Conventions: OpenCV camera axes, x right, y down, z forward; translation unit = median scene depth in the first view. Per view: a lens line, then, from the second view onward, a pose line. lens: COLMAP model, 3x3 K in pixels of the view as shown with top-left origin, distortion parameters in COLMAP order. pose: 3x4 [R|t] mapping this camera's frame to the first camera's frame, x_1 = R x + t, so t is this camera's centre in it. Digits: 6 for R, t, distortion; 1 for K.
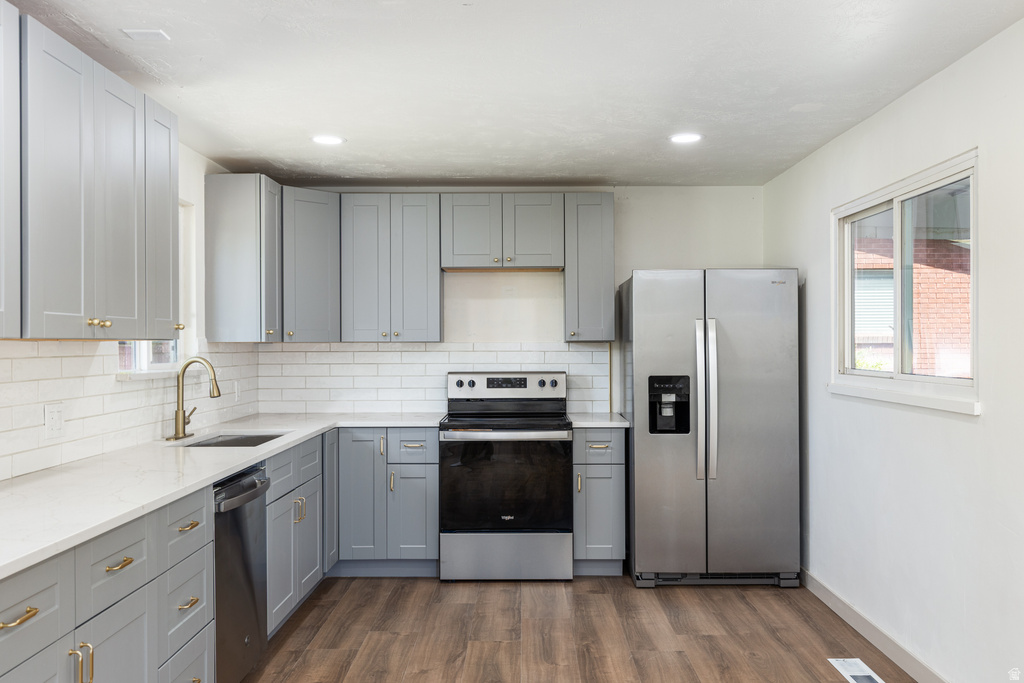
lens RADIAL K [[840.6, 0, 513.1], [0, 840.6, 339.3], [0, 0, 1]] dist [-0.001689, 0.001075]
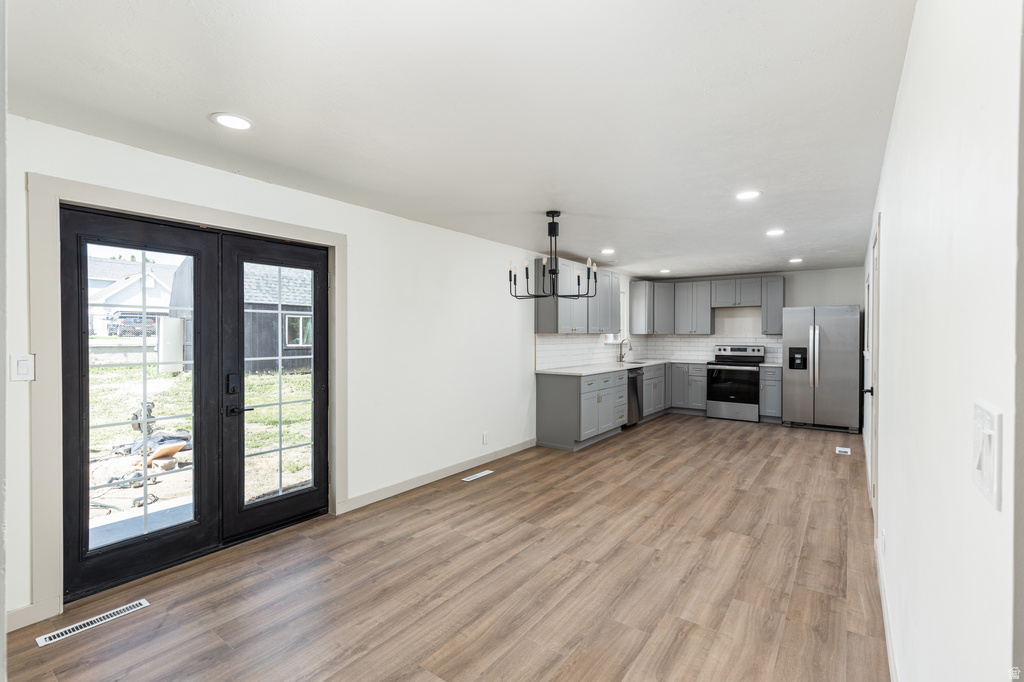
lens RADIAL K [[464.7, 0, 518.2], [0, 464.7, 339.8], [0, 0, 1]] dist [0.012498, -0.001661]
pose [[0.820002, 0.010502, -0.572265, 0.300807], [0.000077, 0.999830, 0.018458, -0.007570], [0.572361, -0.015180, 0.819861, -0.693081]]
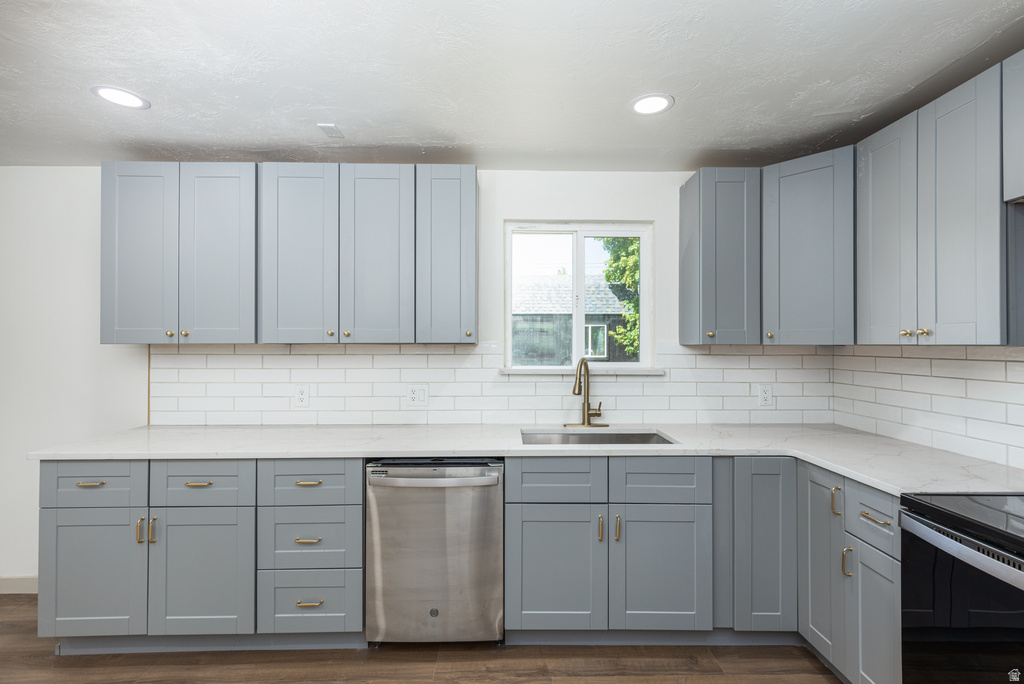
lens RADIAL K [[464.7, 0, 522.2], [0, 464.7, 341.8], [0, 0, 1]] dist [0.012498, -0.001661]
pose [[0.035878, -0.001860, -0.999354, 0.213435], [0.003762, 0.999991, -0.001726, -0.000229], [0.999349, -0.003697, 0.035885, 0.755067]]
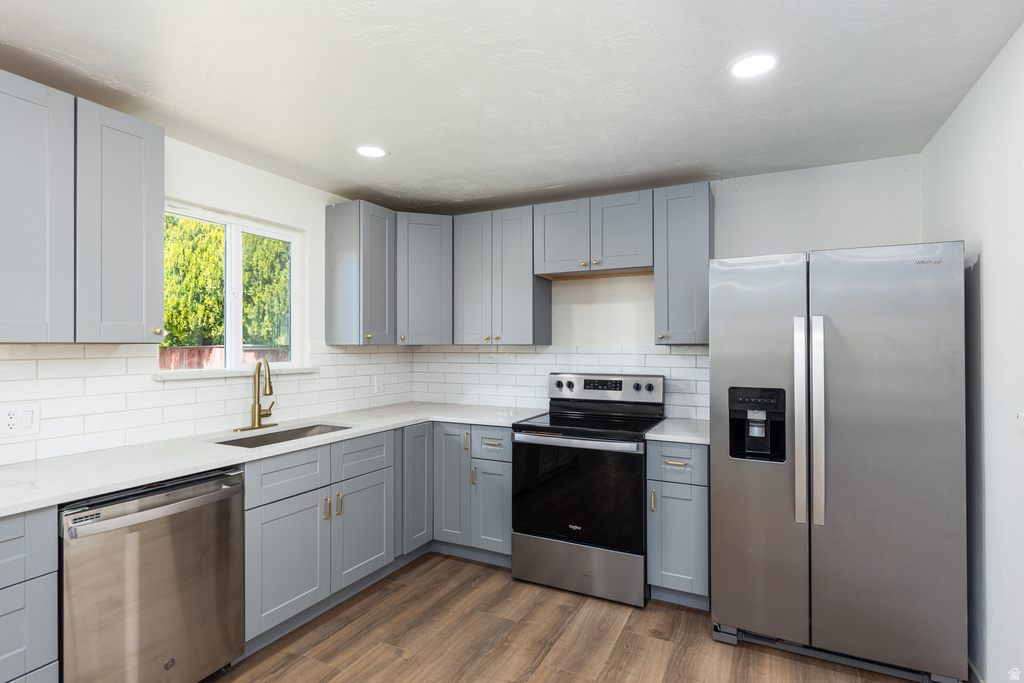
lens RADIAL K [[498.5, 0, 510.9], [0, 498.5, 342.7], [0, 0, 1]] dist [-0.001426, -0.002616]
pose [[0.893146, -0.000542, -0.449767, 0.188758], [0.000874, 0.999999, 0.000532, -0.000077], [0.449767, -0.000868, 0.893146, 0.465407]]
